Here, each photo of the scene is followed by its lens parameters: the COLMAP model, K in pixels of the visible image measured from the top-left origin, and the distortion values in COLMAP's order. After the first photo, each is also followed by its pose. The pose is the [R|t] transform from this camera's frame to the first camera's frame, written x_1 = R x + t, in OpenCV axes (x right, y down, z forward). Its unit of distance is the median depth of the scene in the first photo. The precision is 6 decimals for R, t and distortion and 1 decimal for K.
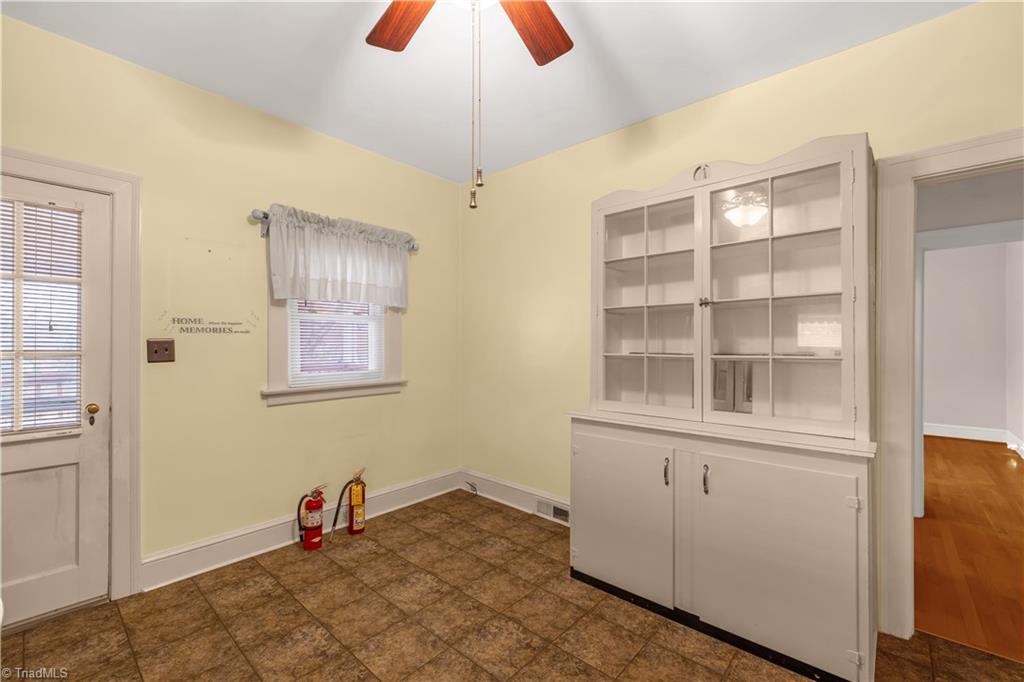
lens RADIAL K [[420.2, 0, 514.3], [0, 420.2, 377.6], [0, 0, 1]] dist [0.001525, 0.000190]
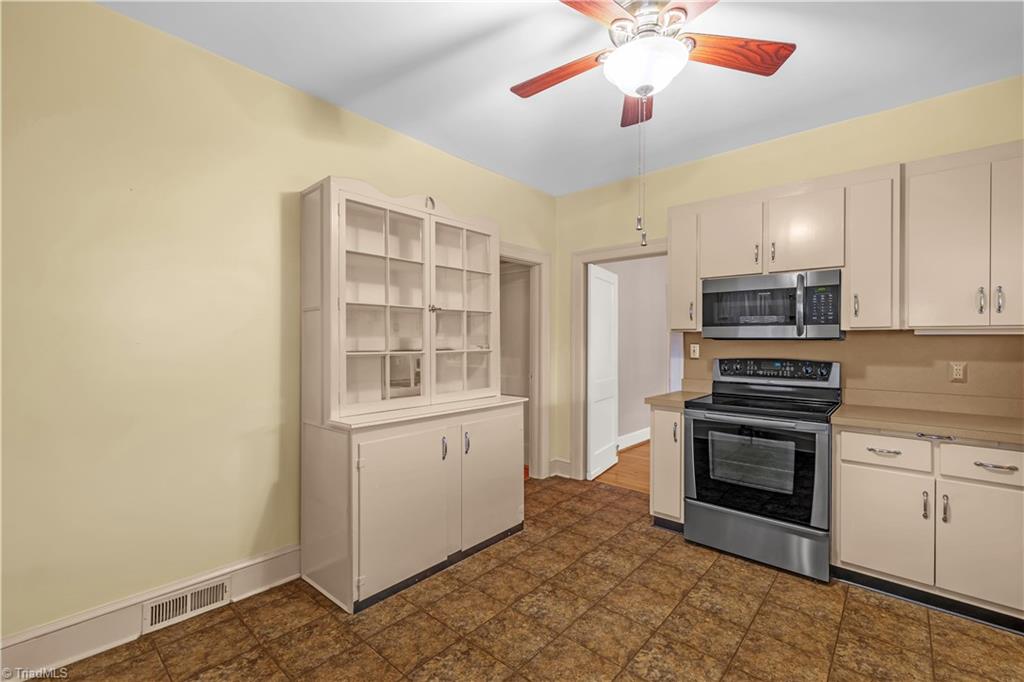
lens RADIAL K [[418.8, 0, 512.0], [0, 418.8, 341.0], [0, 0, 1]] dist [-0.012877, -0.000016]
pose [[0.040969, -0.003237, 0.999155, -1.278104], [0.087221, 0.996189, -0.000349, -0.090887], [-0.995346, 0.087162, 0.041095, 1.109550]]
